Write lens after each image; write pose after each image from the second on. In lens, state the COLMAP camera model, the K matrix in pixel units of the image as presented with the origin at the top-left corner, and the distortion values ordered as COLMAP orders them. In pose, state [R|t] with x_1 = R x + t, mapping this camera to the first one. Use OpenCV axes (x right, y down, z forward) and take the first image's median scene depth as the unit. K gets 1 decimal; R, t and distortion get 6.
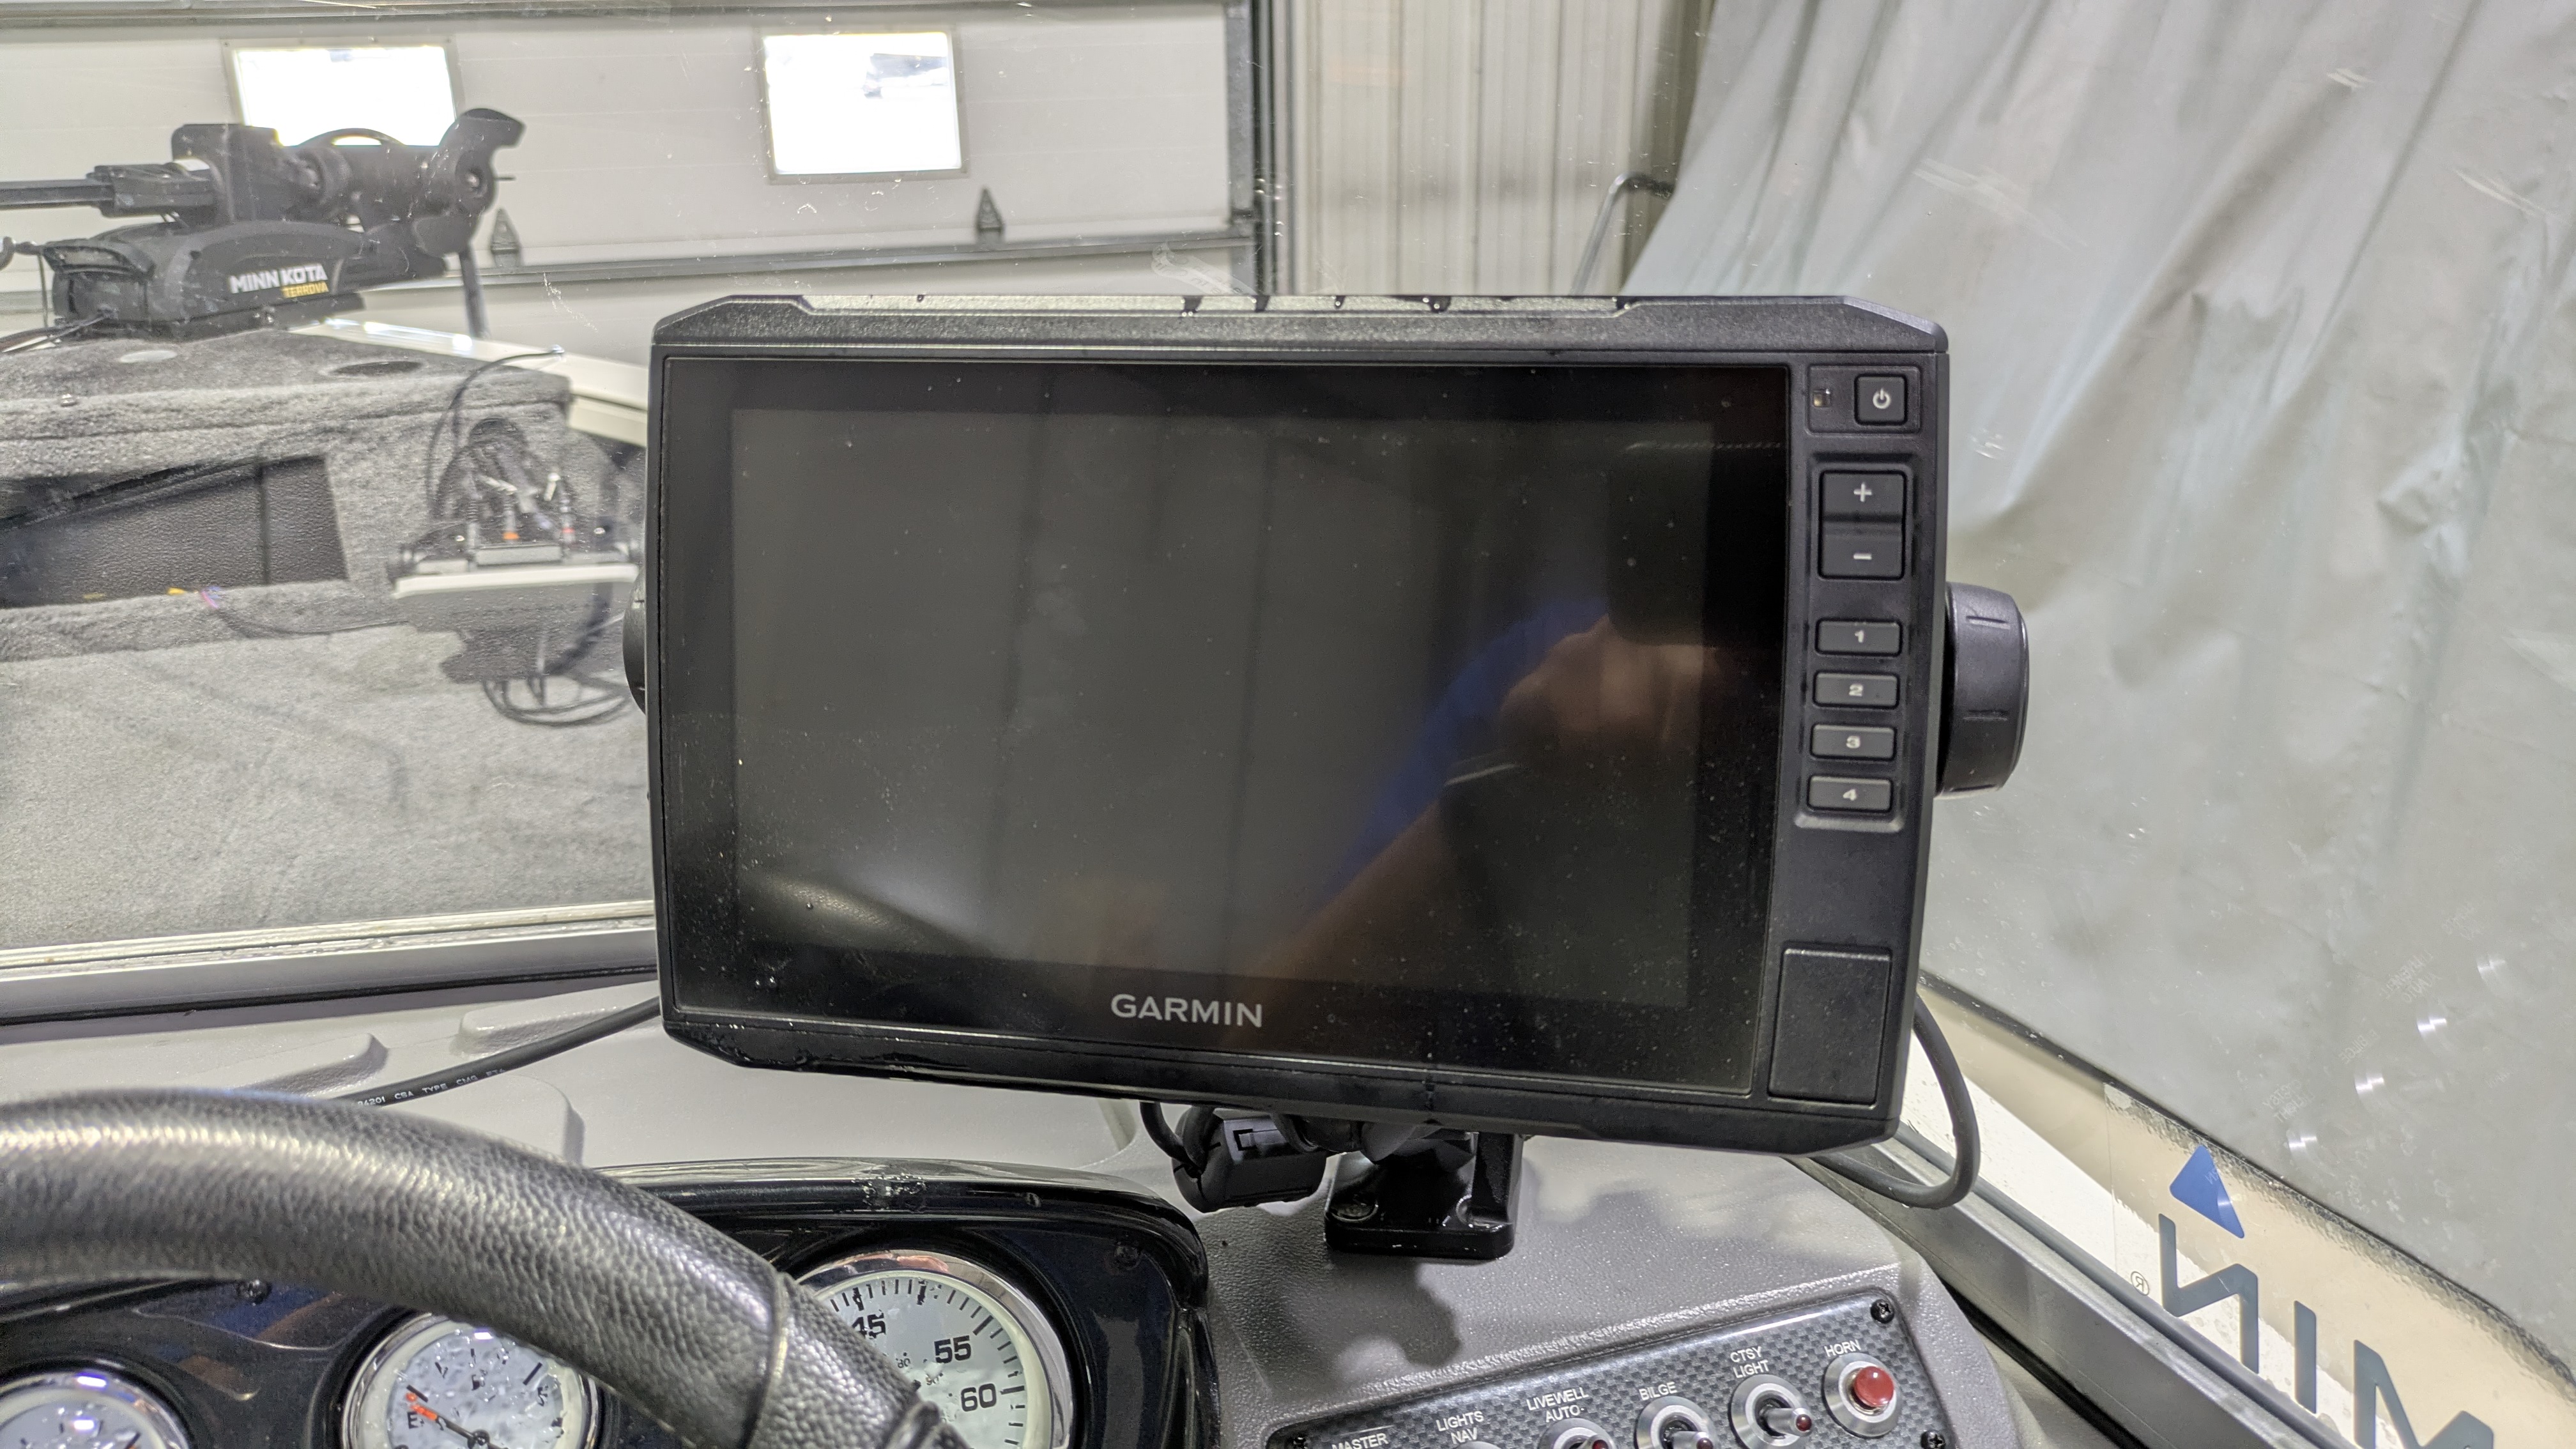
lens RADIAL K [[1985.1, 0, 1235.9], [0, 1985.1, 724.3], [0, 0, 1]] dist [0.015719, -0.001613]
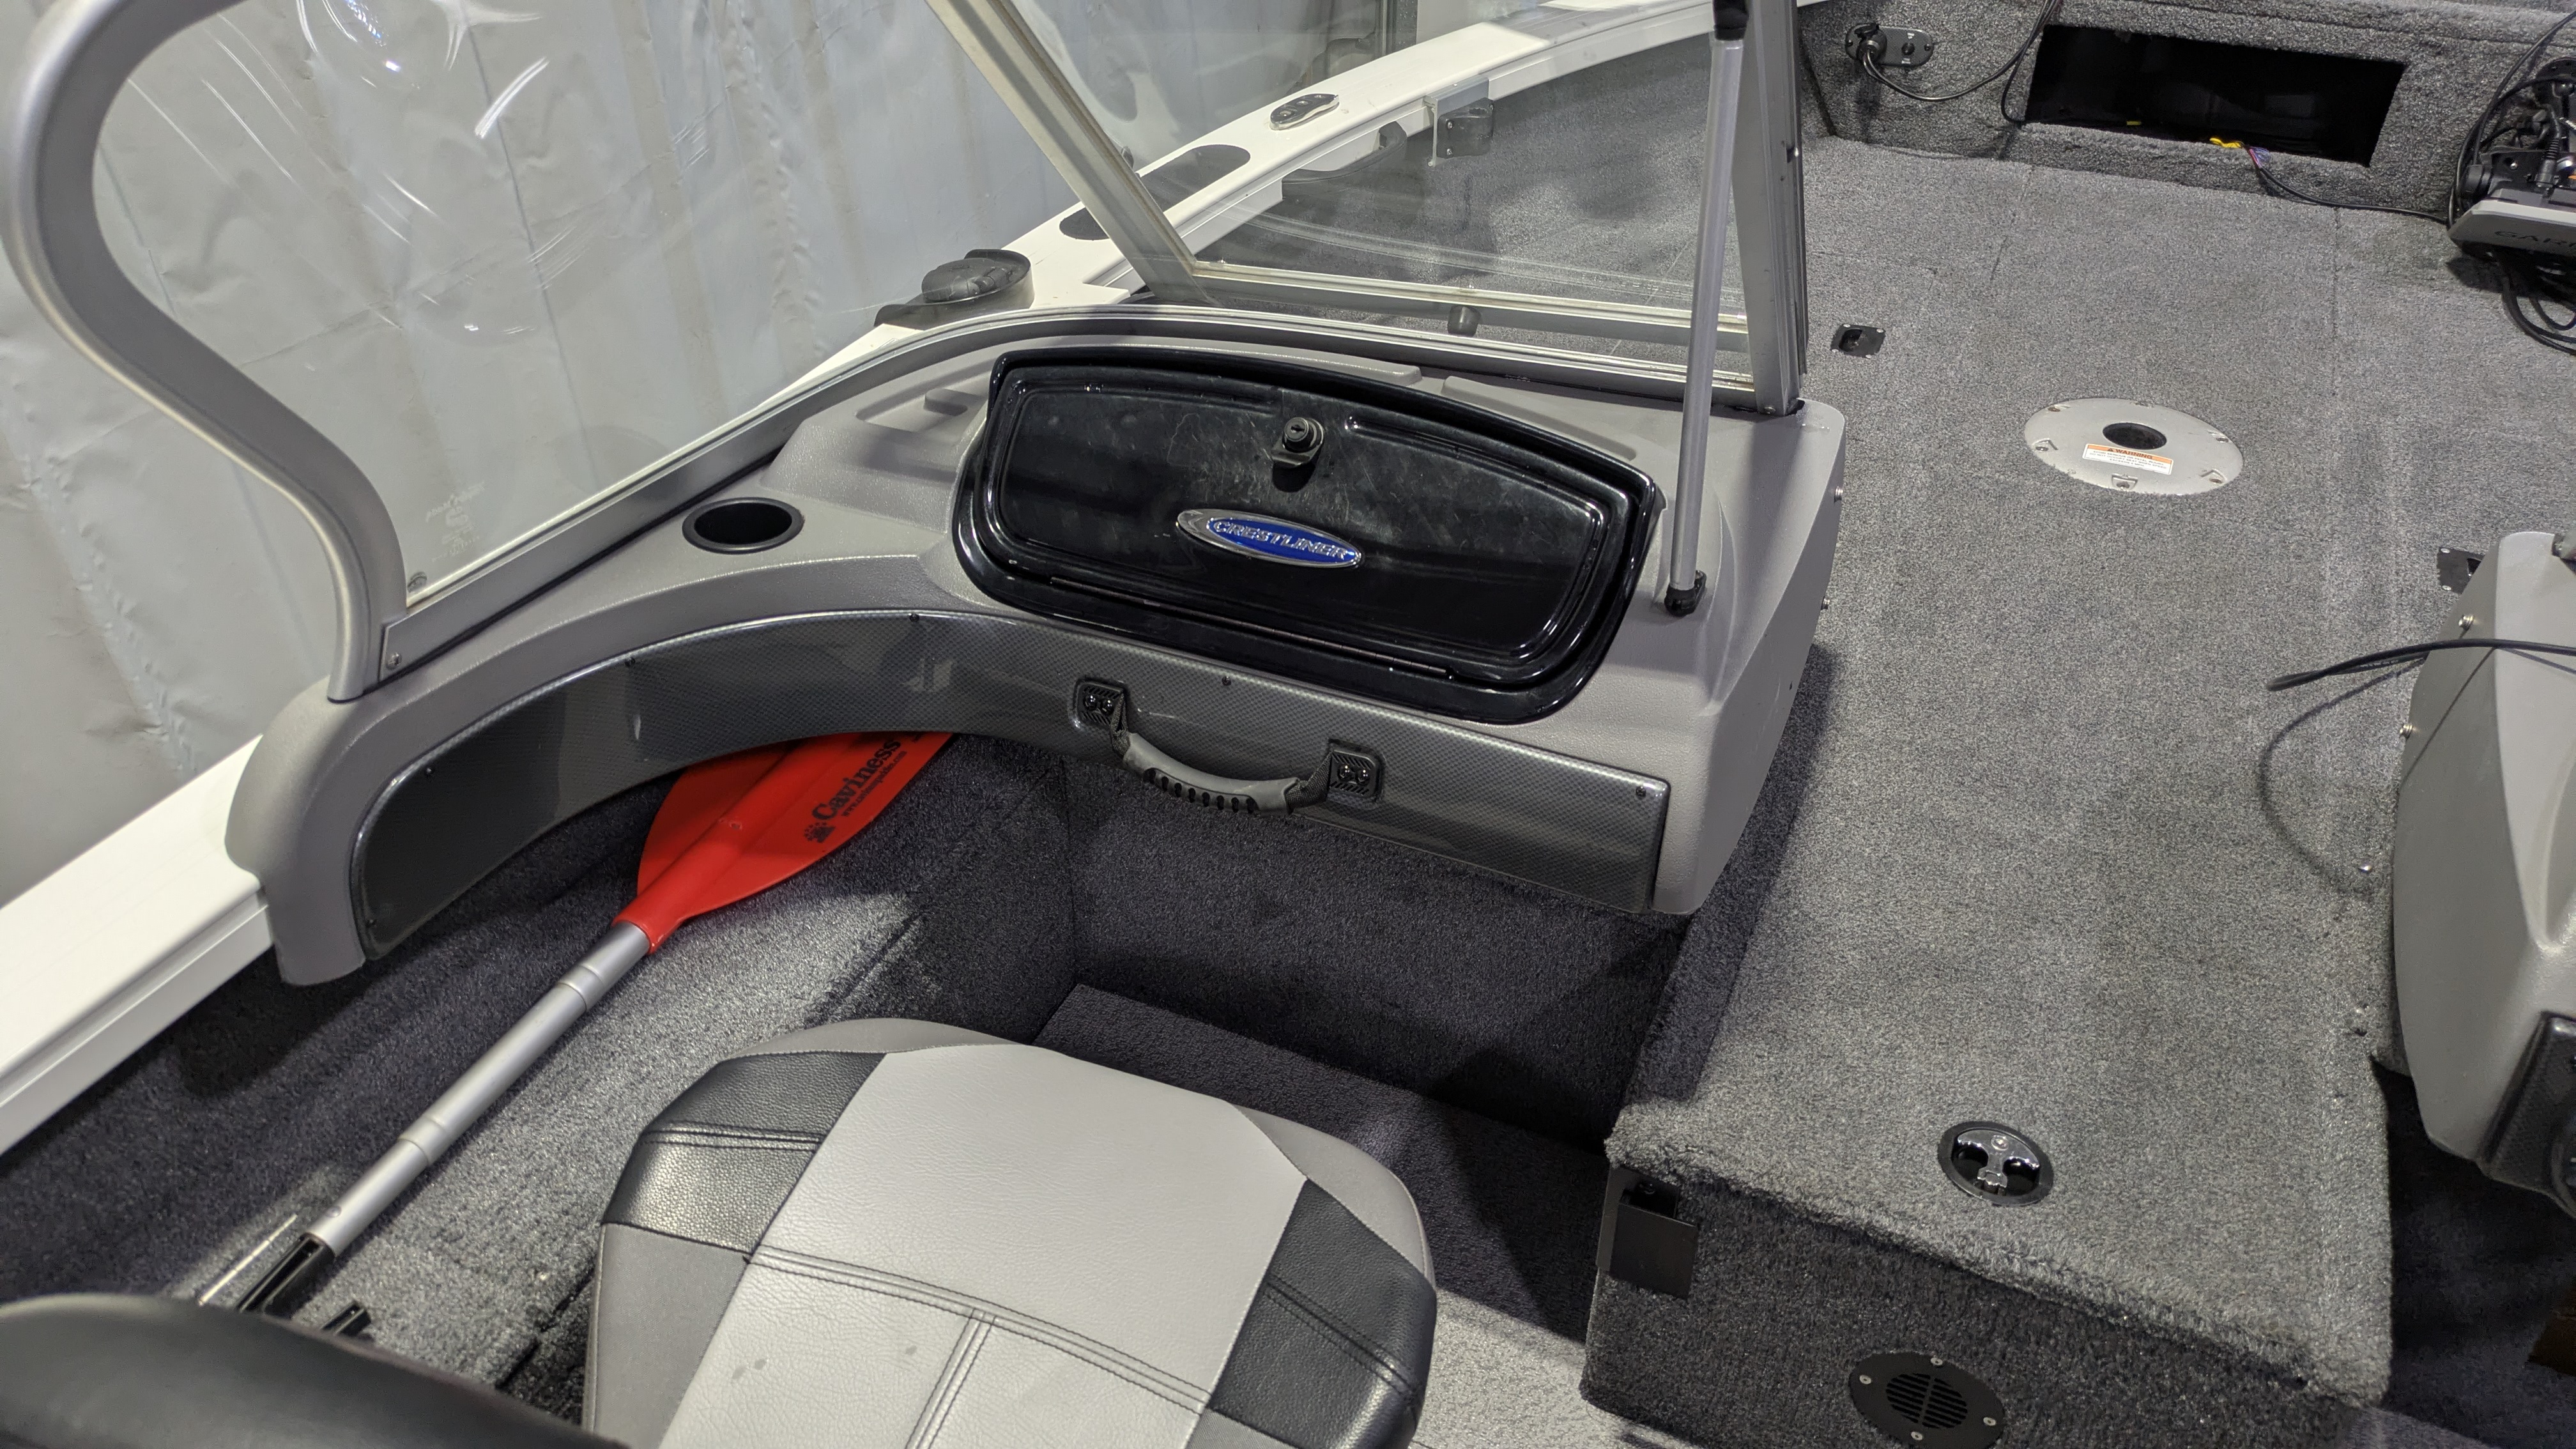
lens RADIAL K [[1905.0, 0, 1285.1], [0, 1905.0, 698.5], [0, 0, 1]] dist [0.050608, -0.056533]
pose [[0.765245, 0.389467, -0.512558, -0.223507], [-0.239700, 0.911356, 0.334625, -0.011125], [0.597448, -0.133210, 0.790766, -0.372036]]
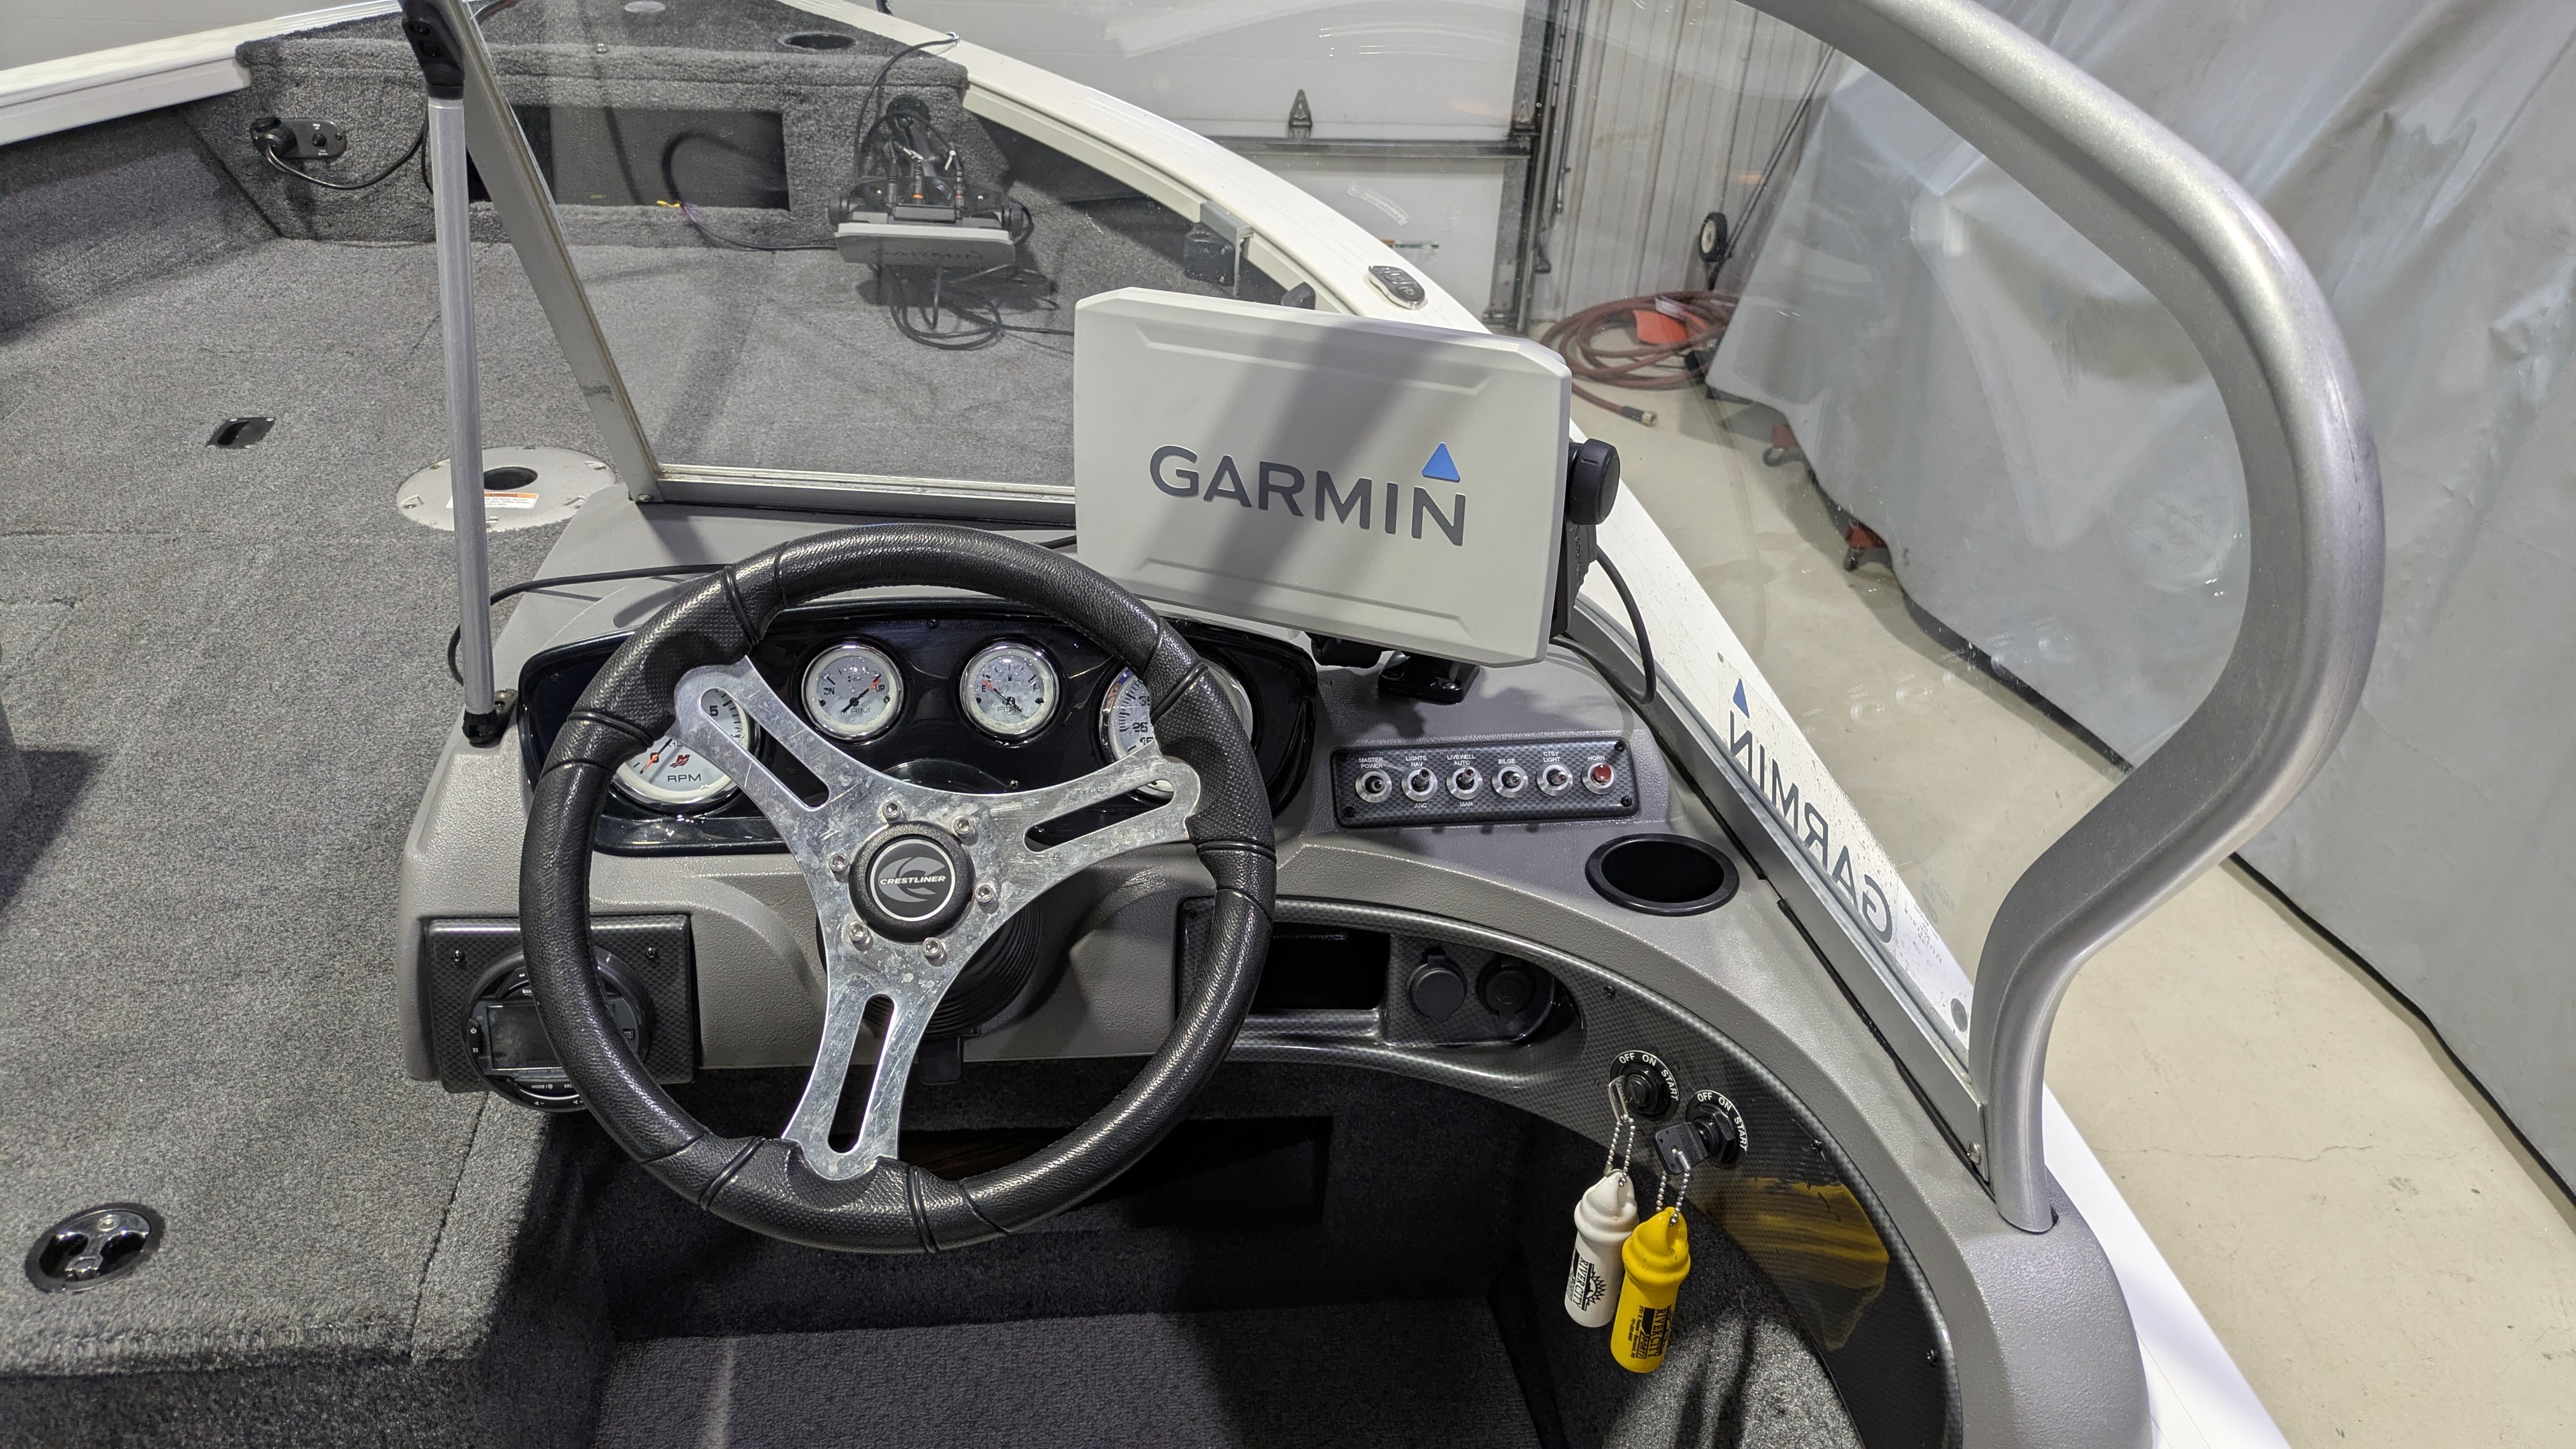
lens RADIAL K [[1916.4, 0, 1248.9], [0, 1916.4, 728.8], [0, 0, 1]] dist [0.053857, -0.050540]
pose [[0.984341, 0.143435, -0.102467, 0.032214], [-0.122075, 0.974019, 0.190750, -0.018779], [0.127165, -0.175255, 0.976276, -0.263700]]
